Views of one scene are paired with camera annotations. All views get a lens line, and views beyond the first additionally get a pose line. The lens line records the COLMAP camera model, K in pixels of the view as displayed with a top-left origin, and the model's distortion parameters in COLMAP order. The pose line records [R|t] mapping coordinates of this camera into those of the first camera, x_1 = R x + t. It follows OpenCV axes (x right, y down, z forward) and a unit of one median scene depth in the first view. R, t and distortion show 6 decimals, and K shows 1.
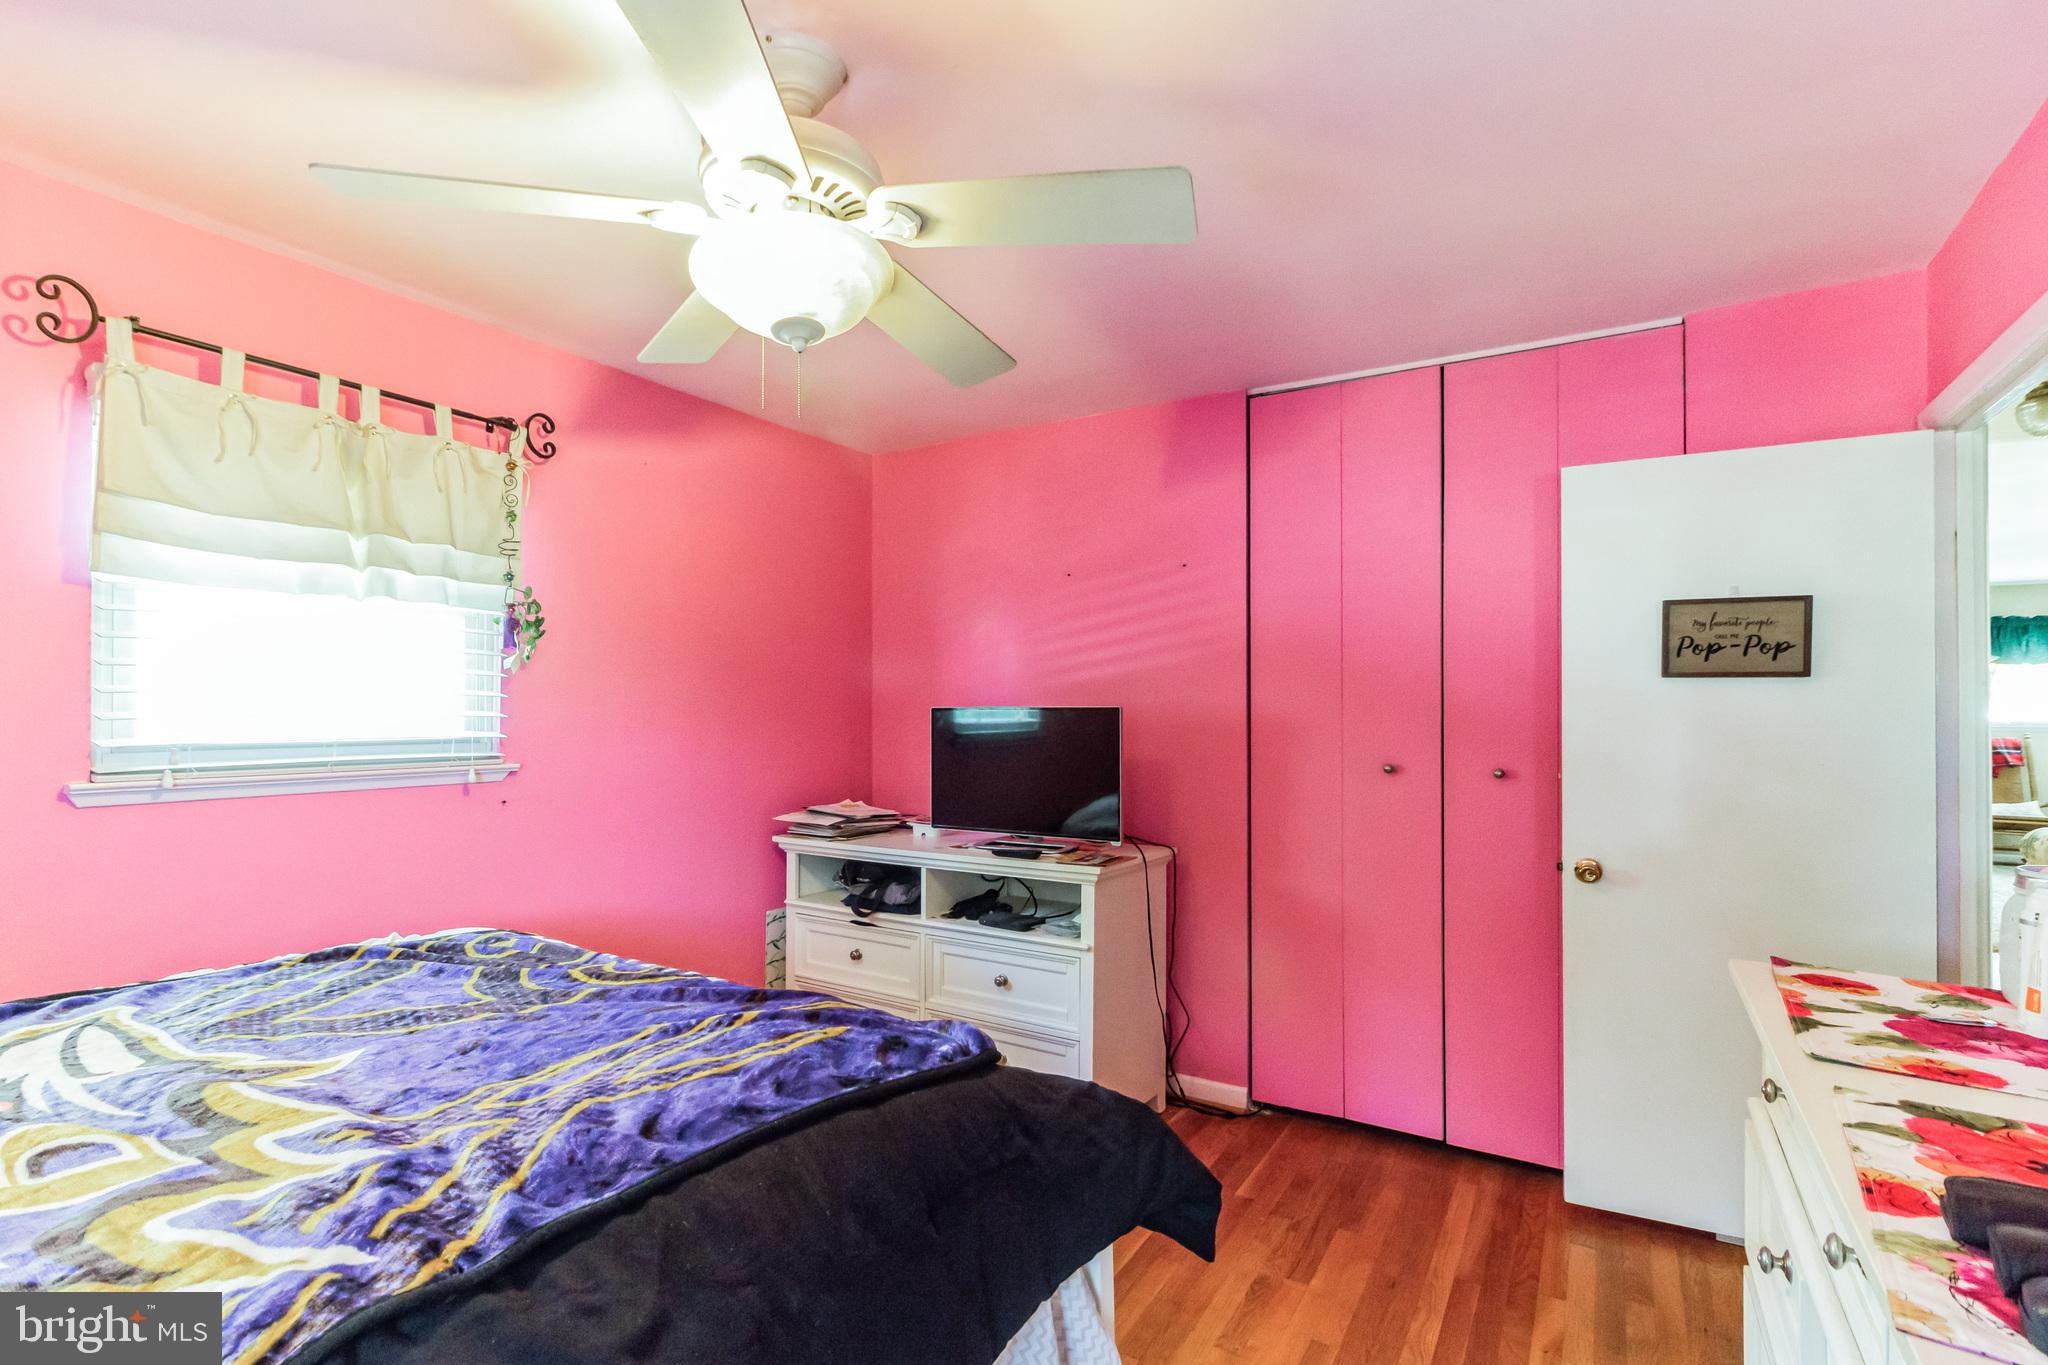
lens RADIAL K [[973.1, 0, 1022.5], [0, 973.1, 705.4], [0, 0, 1]] dist [0.001286, 0.000063]
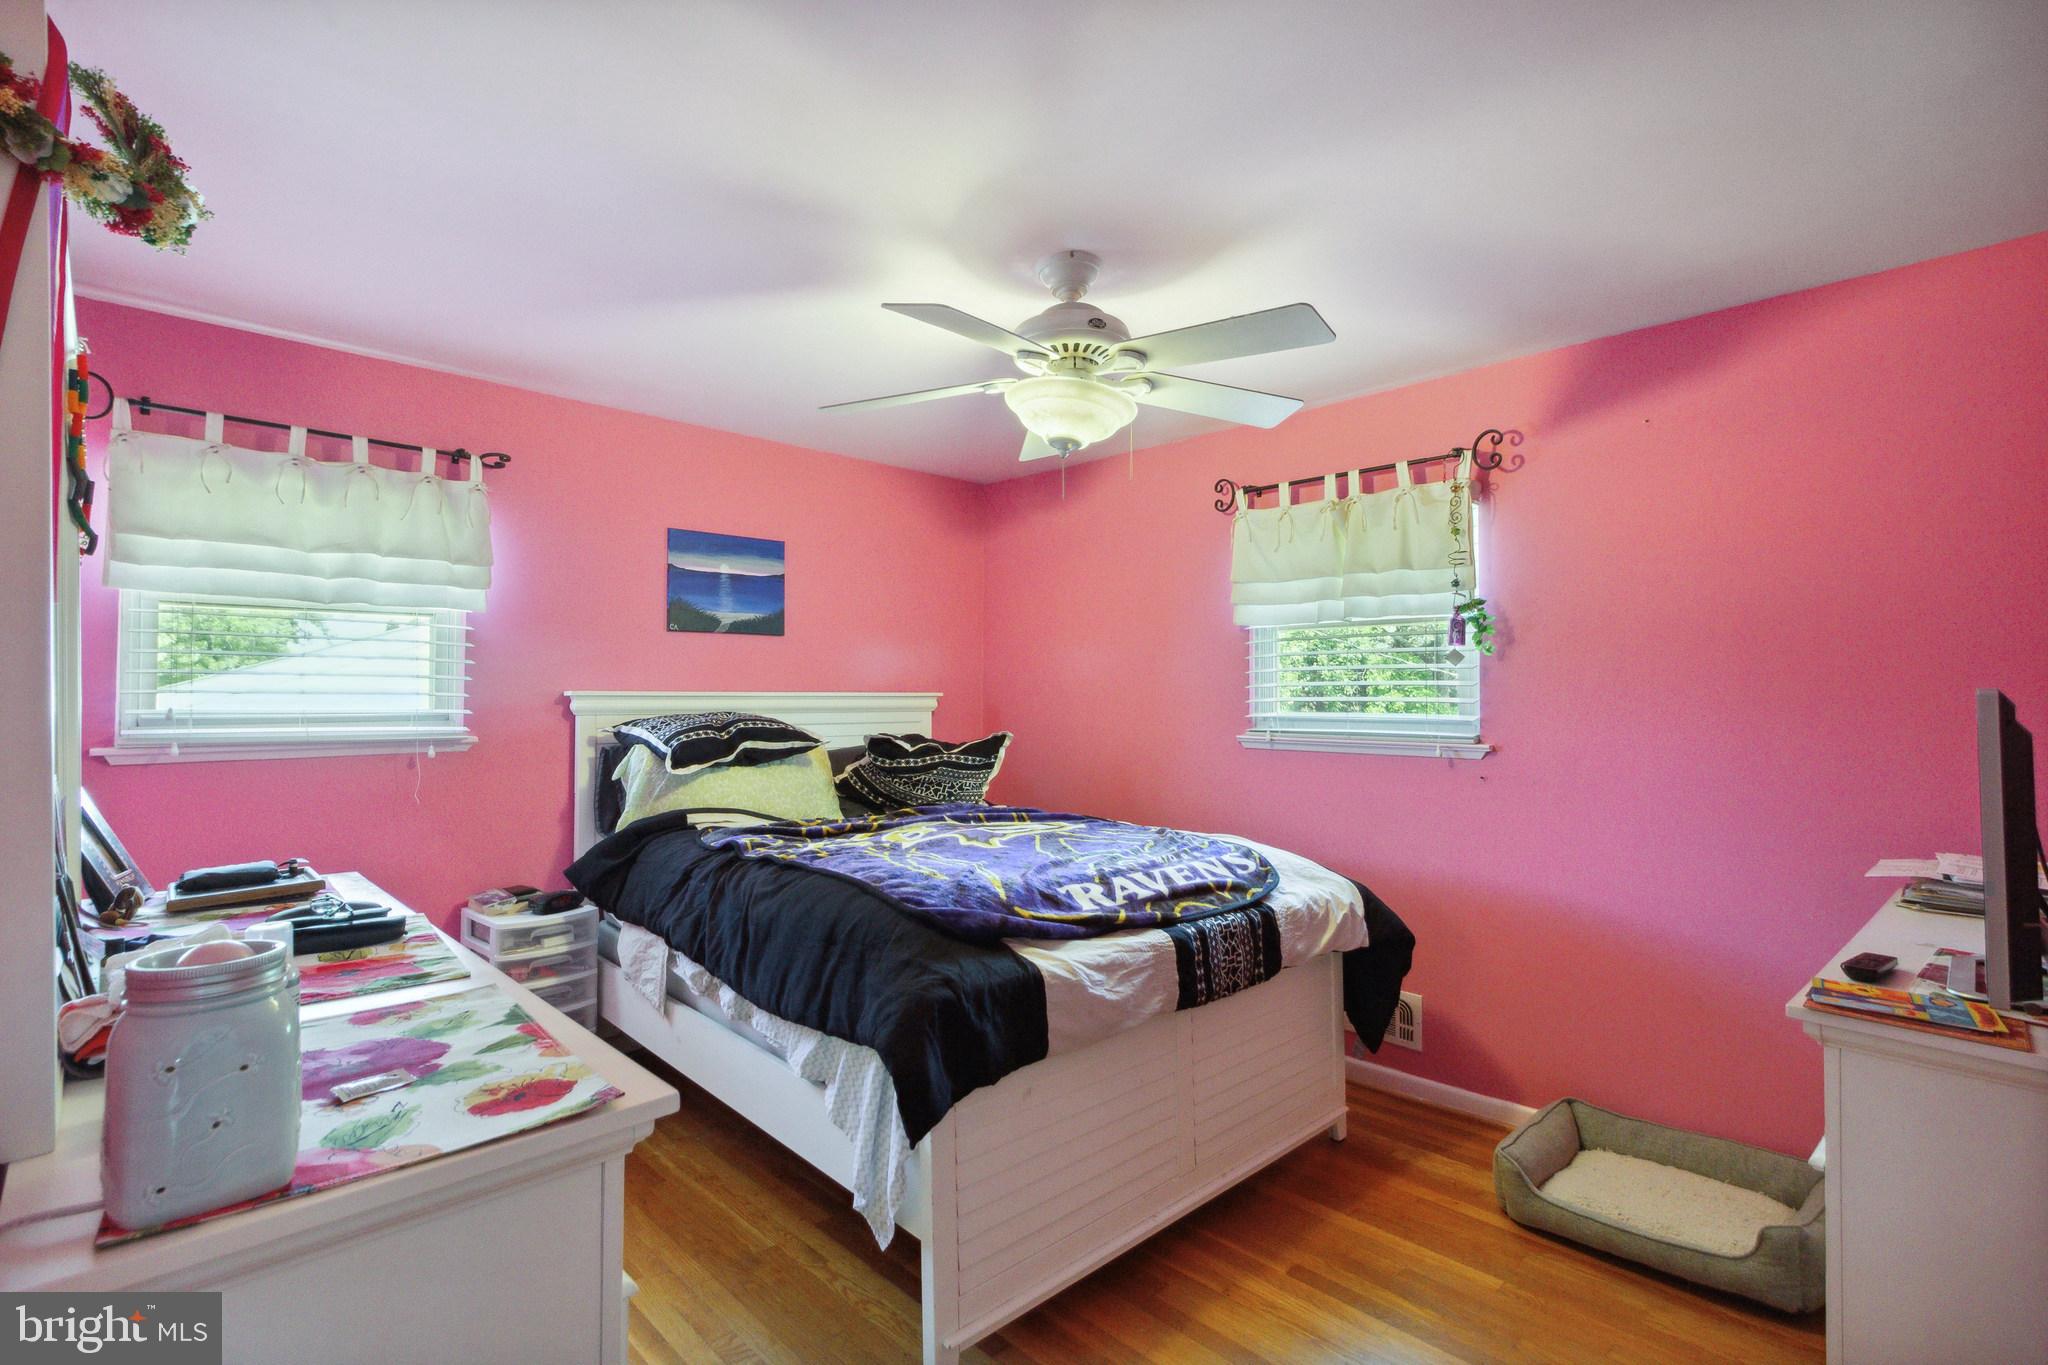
lens RADIAL K [[973.1, 0, 1022.5], [0, 973.1, 705.4], [0, 0, 1]] dist [0.001286, 0.000063]
pose [[-0.260085, 0.005201, -0.965572, 1.394081], [0.003255, 0.999985, 0.004509, 0.014459], [0.965580, -0.001970, -0.260098, 1.508209]]
